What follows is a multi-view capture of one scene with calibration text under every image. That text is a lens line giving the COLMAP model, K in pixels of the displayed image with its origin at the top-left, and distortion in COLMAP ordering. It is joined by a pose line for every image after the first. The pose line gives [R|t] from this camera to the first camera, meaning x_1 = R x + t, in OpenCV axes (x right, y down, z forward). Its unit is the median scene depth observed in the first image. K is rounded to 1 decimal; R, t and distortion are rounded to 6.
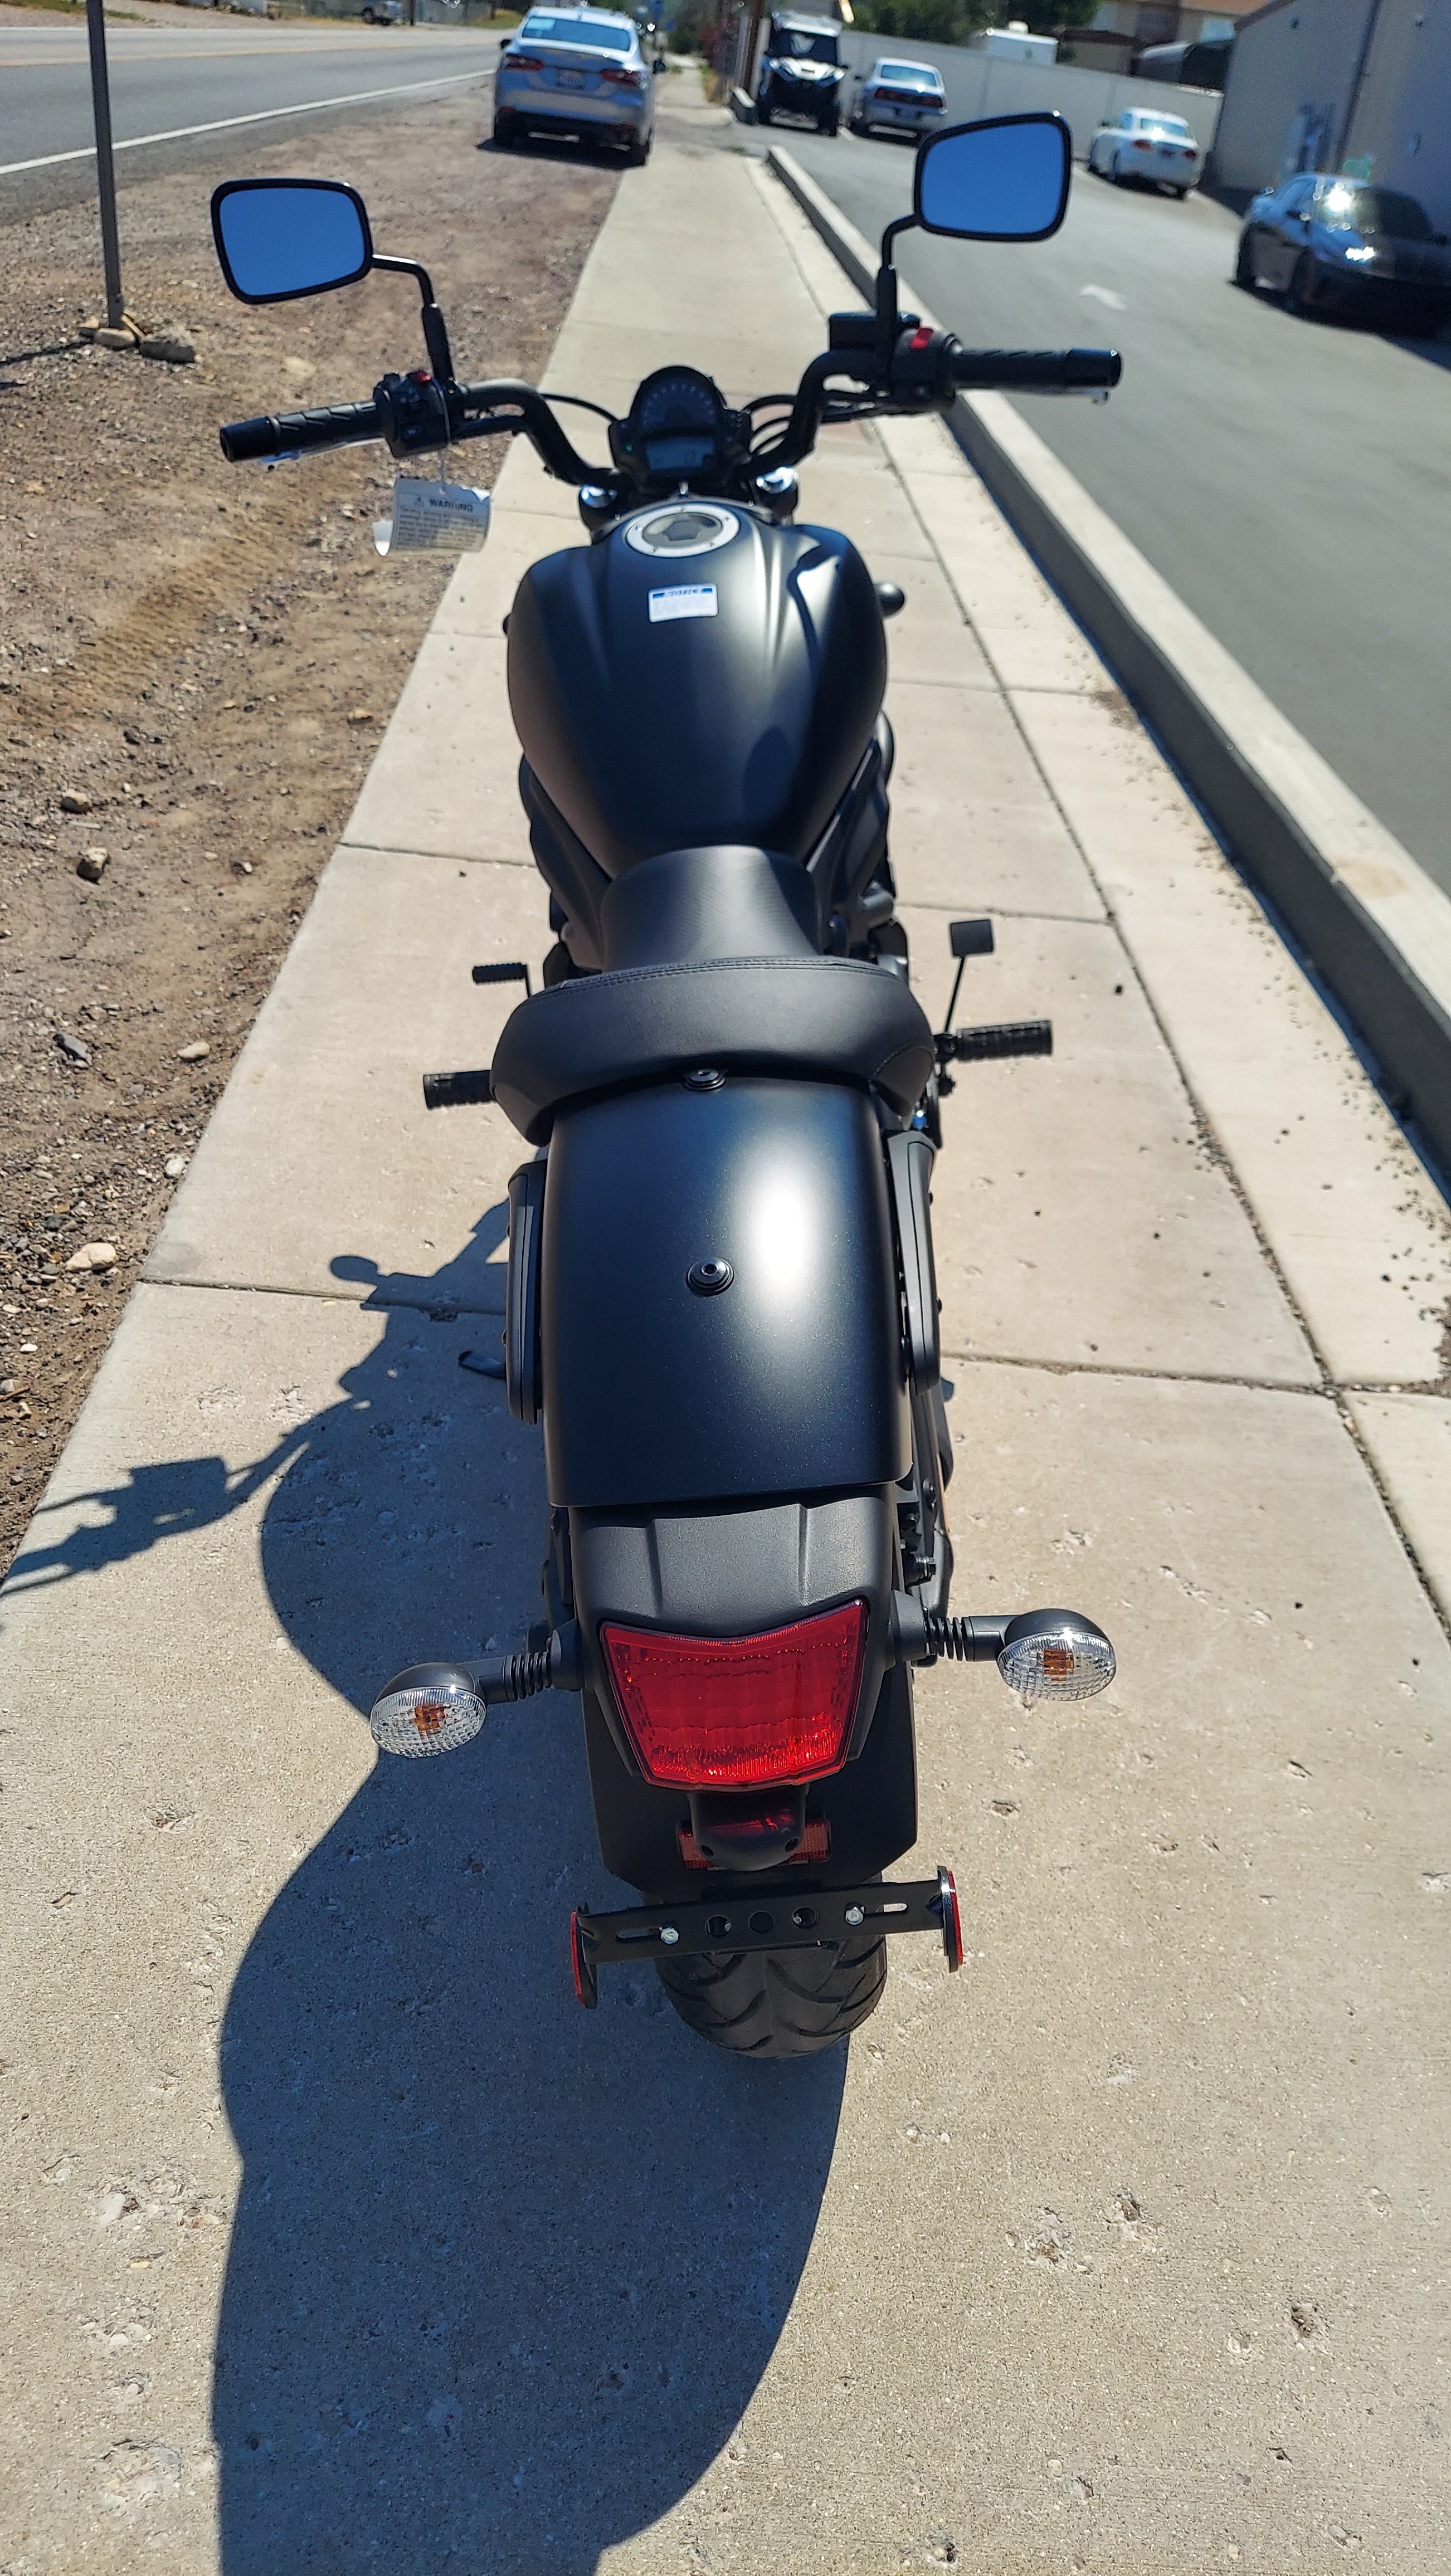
lens RADIAL K [[1849.1, 0, 729.3], [0, 1849.1, 1286.0], [0, 0, 1]] dist [0.071613, -0.086574]
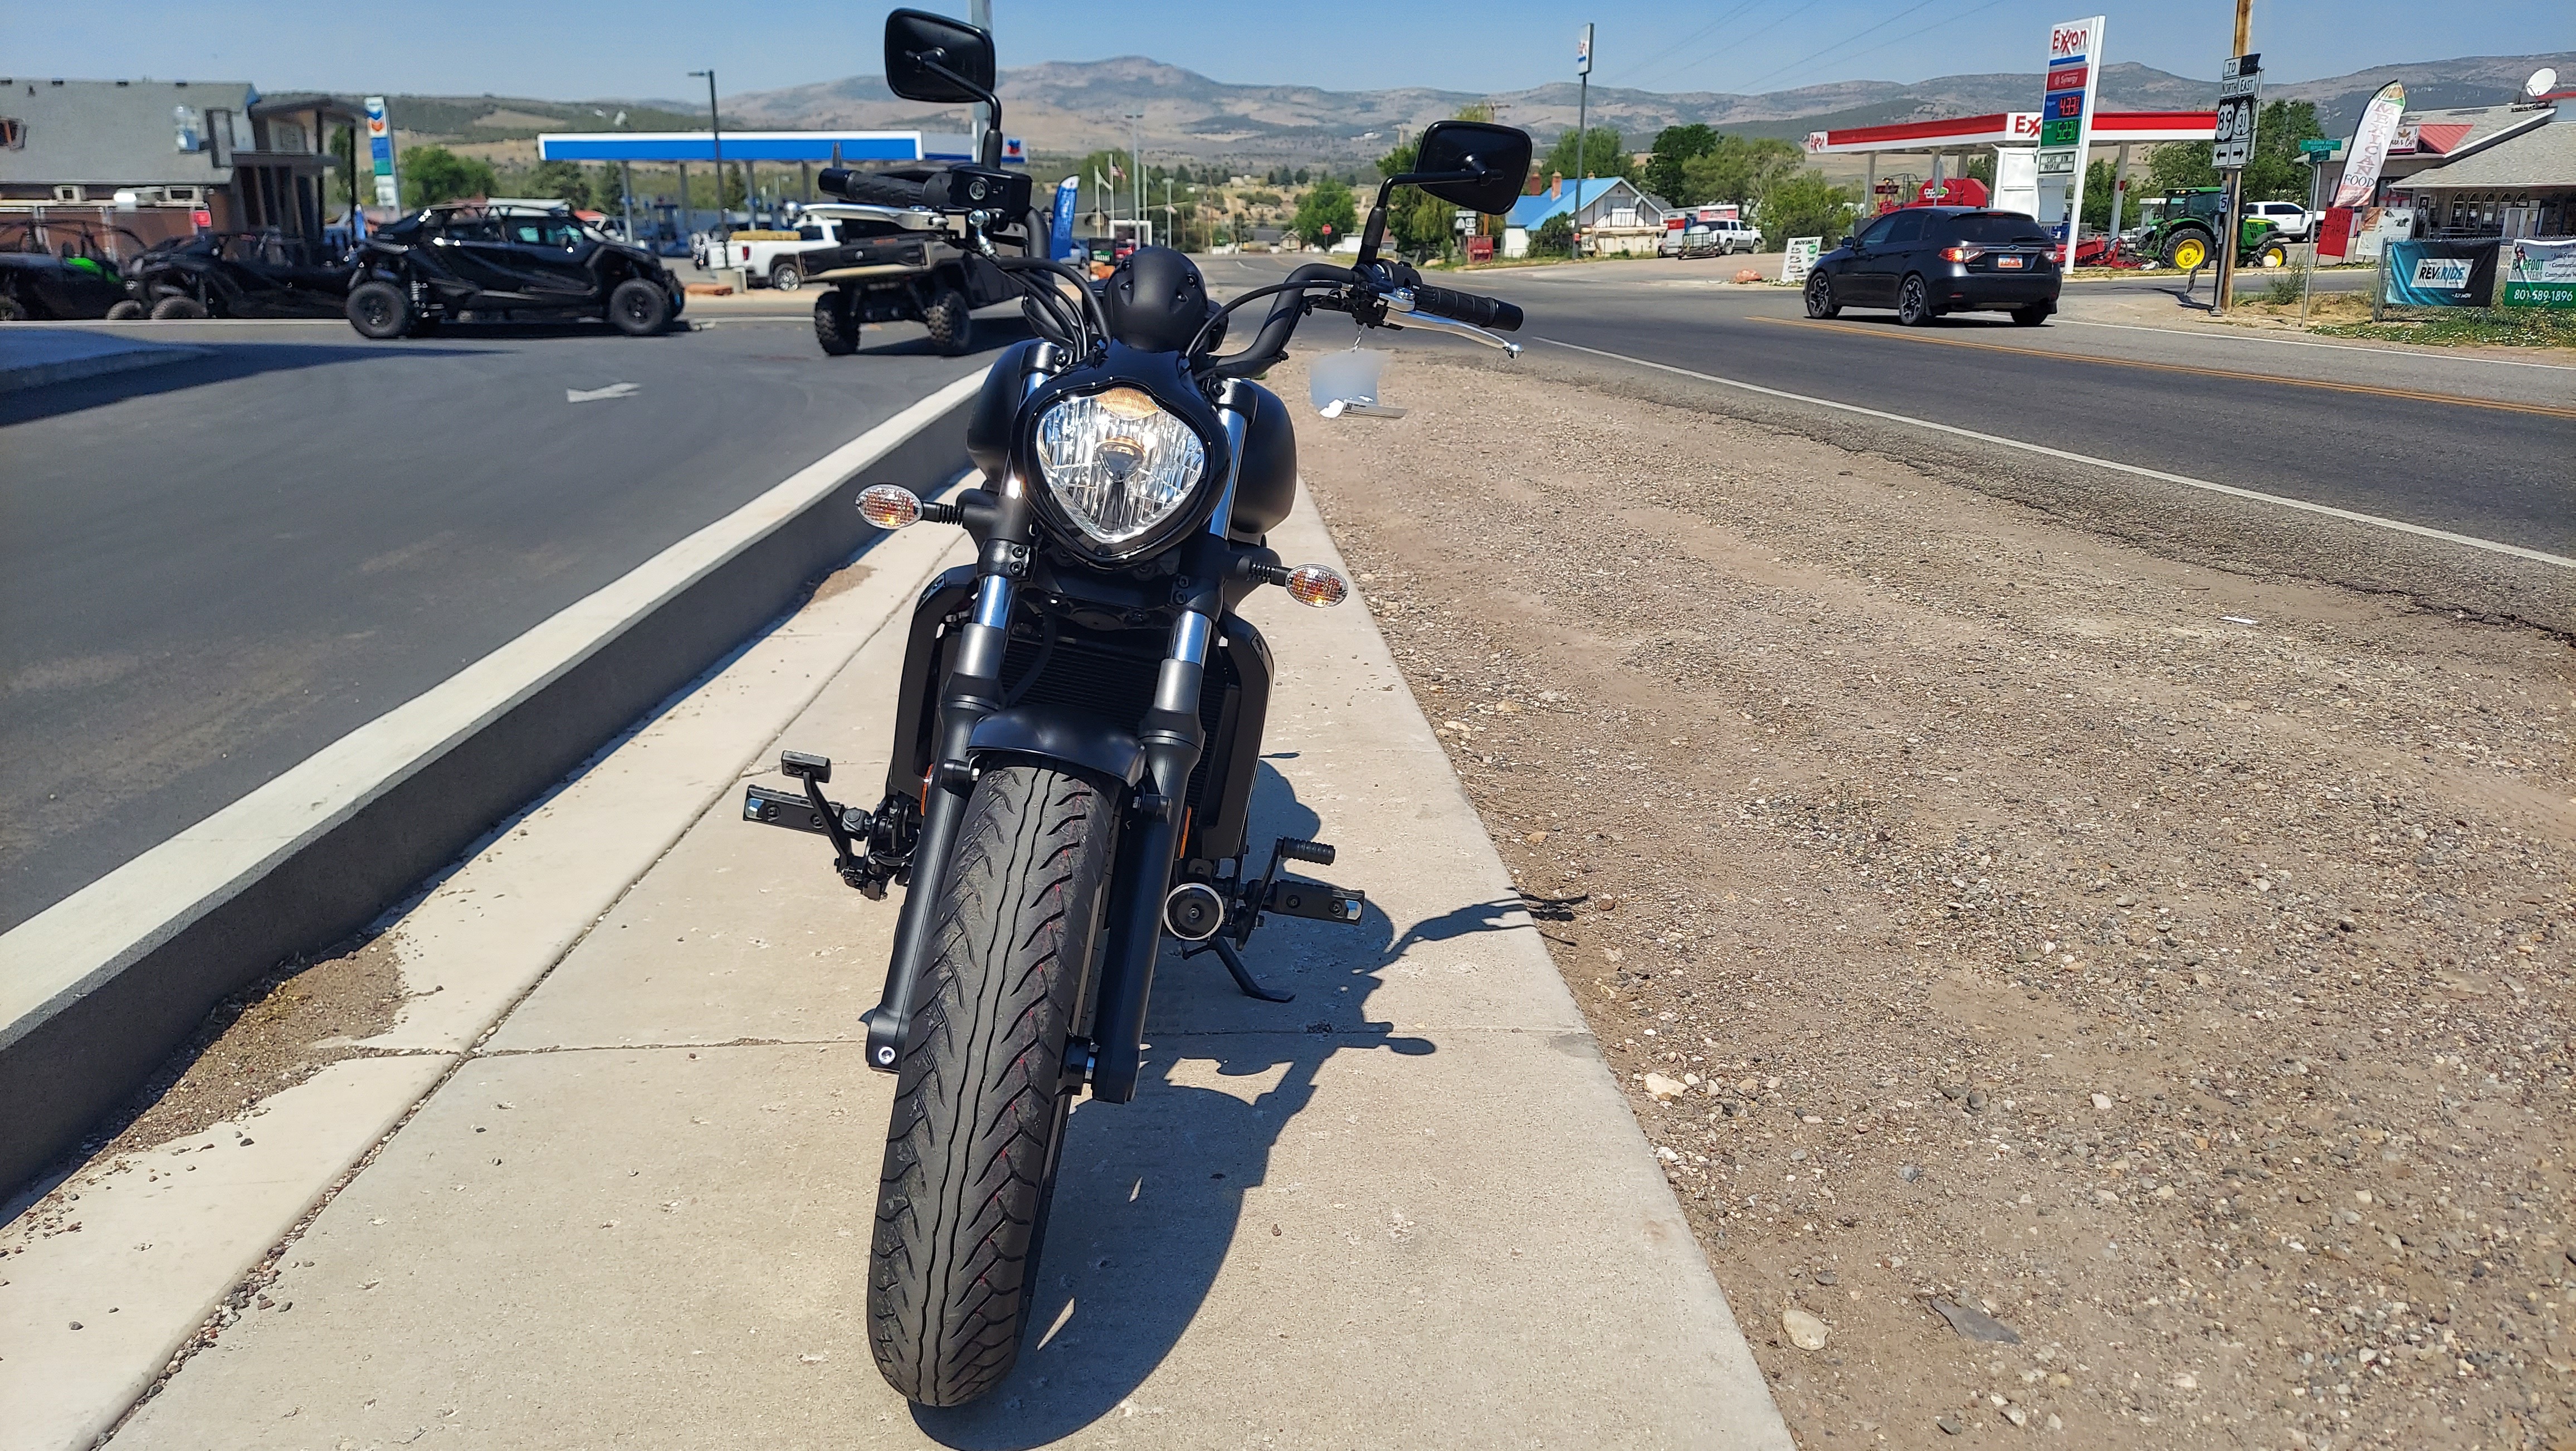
lens RADIAL K [[1849.1, 0, 1299.6], [0, 1849.1, 728.8], [0, 0, 1]] dist [0.071613, -0.086574]
pose [[-0.993092, -0.102452, -0.057203, -0.070930], [-0.111542, 0.672920, 0.731257, -1.061008], [-0.036426, 0.732586, -0.679699, 1.880244]]
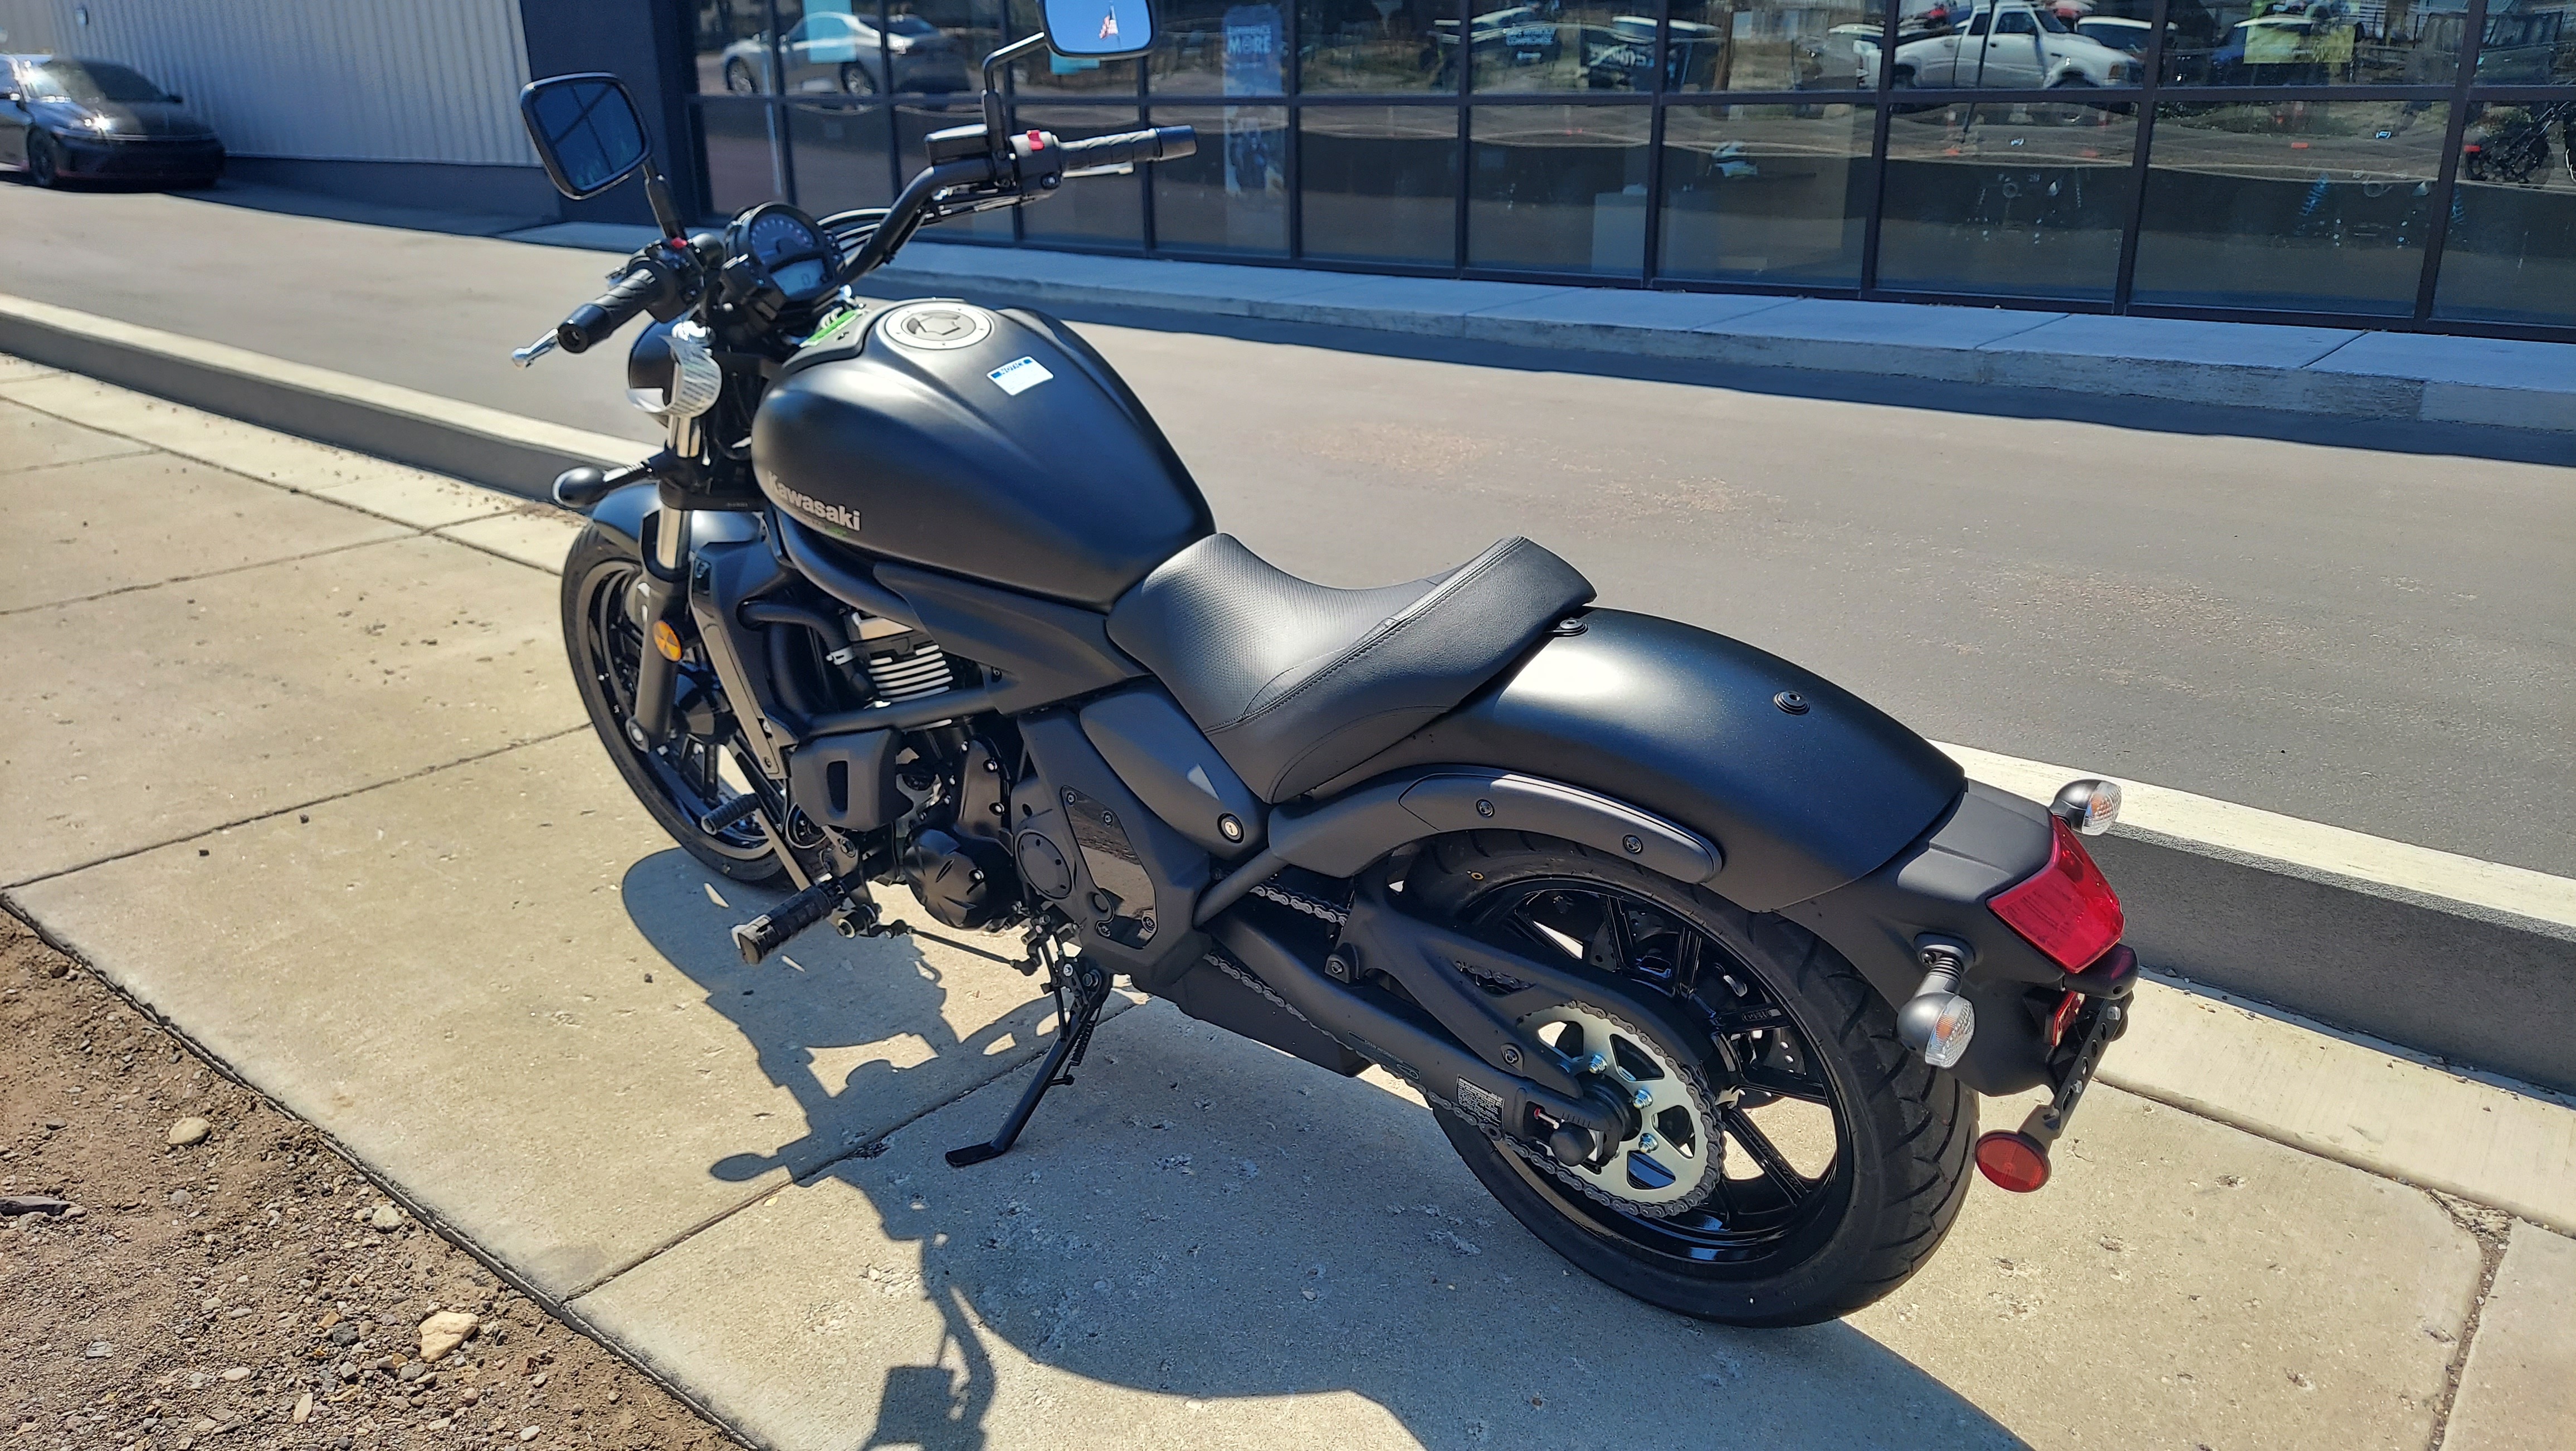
lens RADIAL K [[1849.1, 0, 1306.2], [0, 1849.1, 742.1], [0, 0, 1]] dist [0.071613, -0.086574]
pose [[0.625375, -0.360581, 0.692017, -0.689990], [0.469878, 0.882039, 0.034965, -0.111607], [-0.622993, 0.303297, 0.721034, 0.137343]]
